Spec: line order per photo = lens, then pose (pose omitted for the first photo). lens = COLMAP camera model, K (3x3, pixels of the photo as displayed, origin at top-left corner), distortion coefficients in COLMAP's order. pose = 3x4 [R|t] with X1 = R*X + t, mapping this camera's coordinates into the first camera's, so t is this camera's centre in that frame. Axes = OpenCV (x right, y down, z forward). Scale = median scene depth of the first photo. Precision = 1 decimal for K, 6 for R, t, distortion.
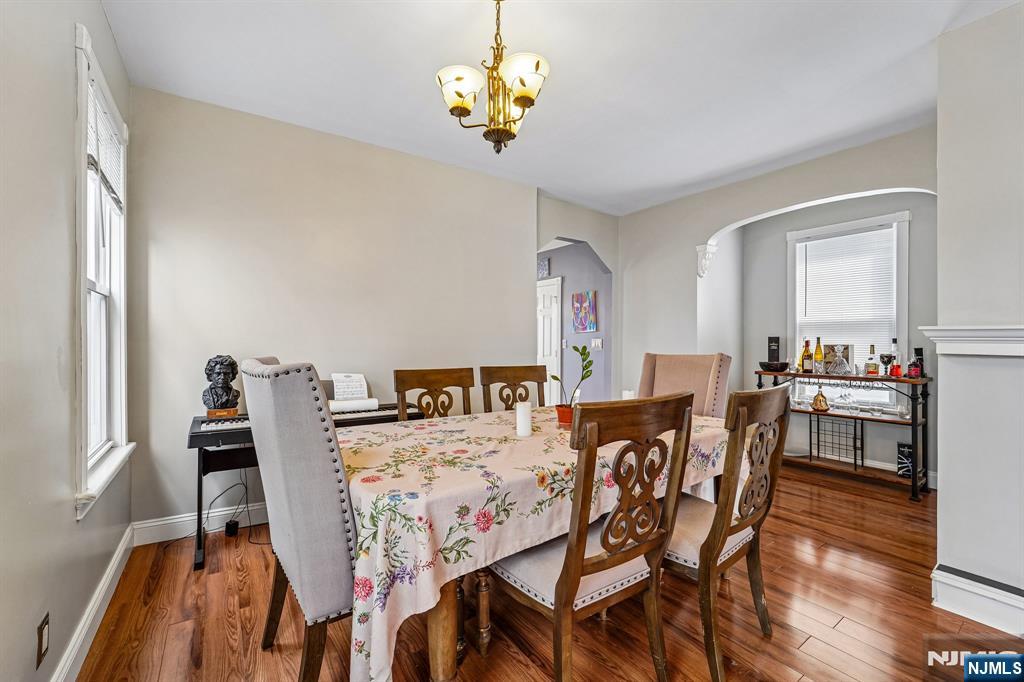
lens RADIAL K [[423.7, 0, 513.0], [0, 423.7, 338.3], [0, 0, 1]] dist [-0.046350, 0.007338]
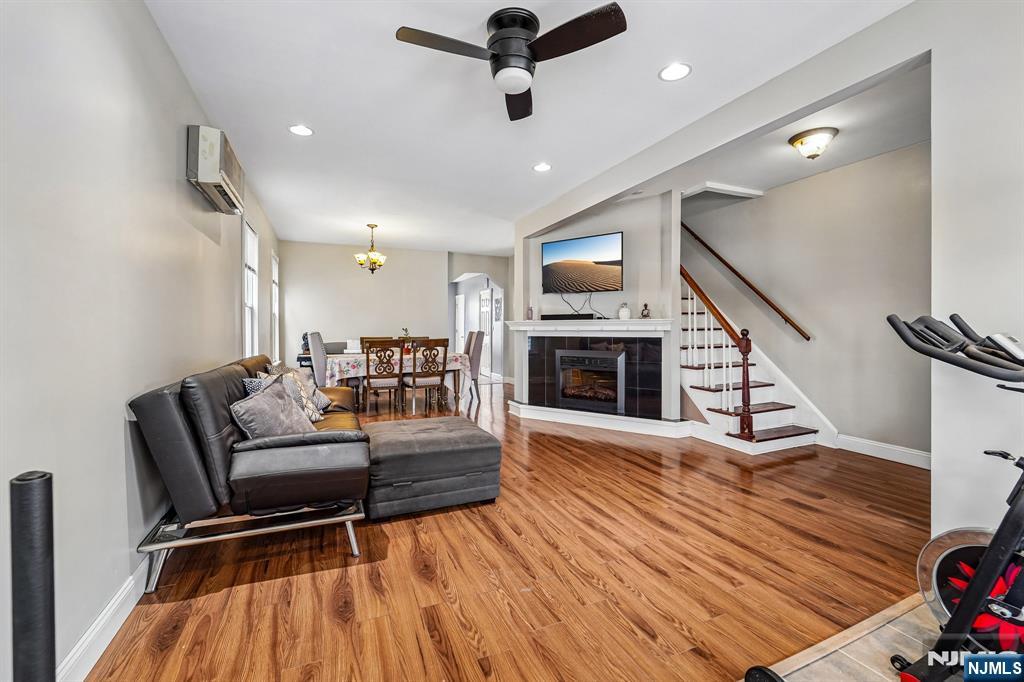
lens RADIAL K [[423.7, 0, 513.0], [0, 423.7, 338.3], [0, 0, 1]] dist [-0.046350, 0.007338]
pose [[0.978818, -0.001733, -0.204723, 2.359314], [0.005332, 0.999841, 0.017029, 0.062895], [0.204661, -0.017759, 0.978672, -2.845063]]
